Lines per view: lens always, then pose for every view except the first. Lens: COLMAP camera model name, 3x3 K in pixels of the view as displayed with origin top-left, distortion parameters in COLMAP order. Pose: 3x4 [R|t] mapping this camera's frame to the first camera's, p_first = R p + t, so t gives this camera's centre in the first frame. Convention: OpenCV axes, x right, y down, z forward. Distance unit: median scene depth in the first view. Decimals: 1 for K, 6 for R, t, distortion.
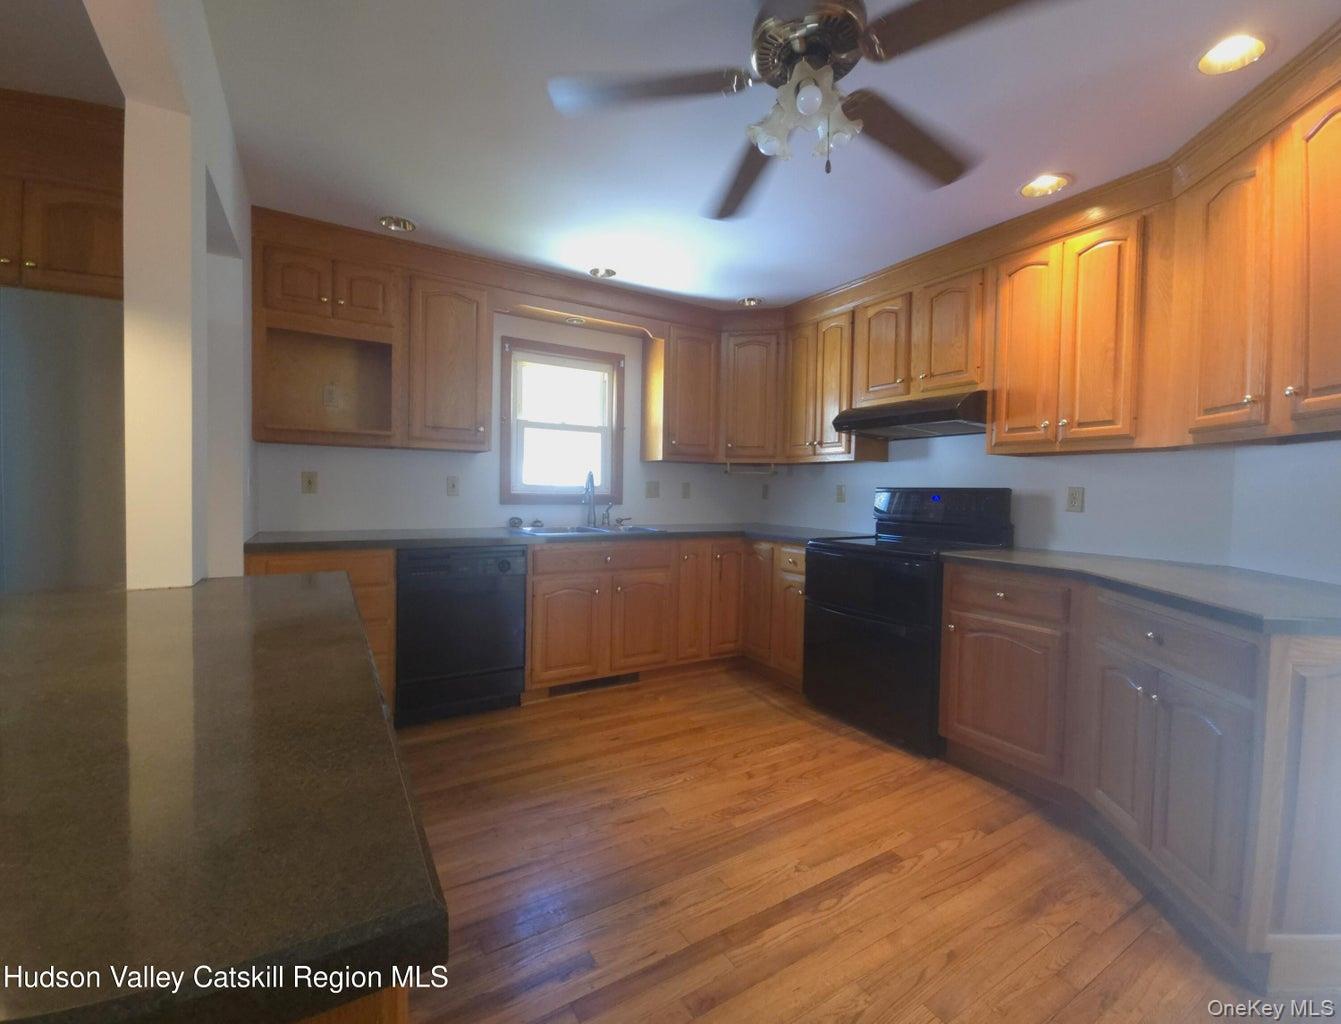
lens RADIAL K [[569.0, 0, 670.6], [0, 569.0, 507.1], [0, 0, 1]] dist [0.002016, 0.000210]
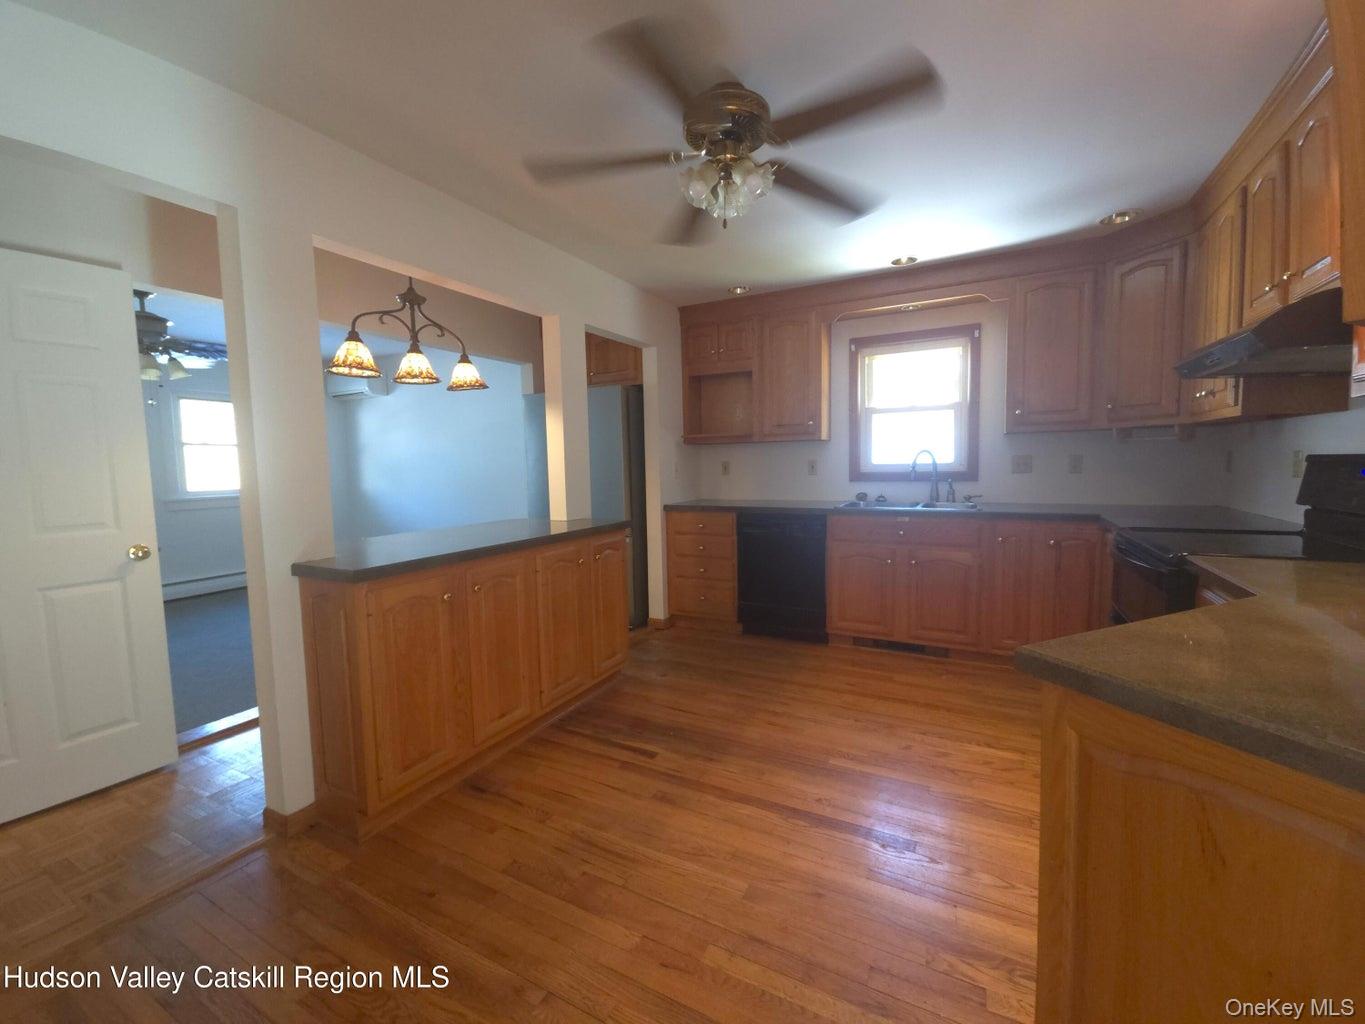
lens RADIAL K [[554.8, 0, 682.5], [0, 554.8, 512.0], [0, 0, 1]] dist [-0.000530, -0.000083]
pose [[0.513179, 0.047239, -0.856981, 0.563345], [0.004577, 0.998319, 0.057771, -0.011016], [0.858269, -0.033569, 0.512100, 0.109614]]
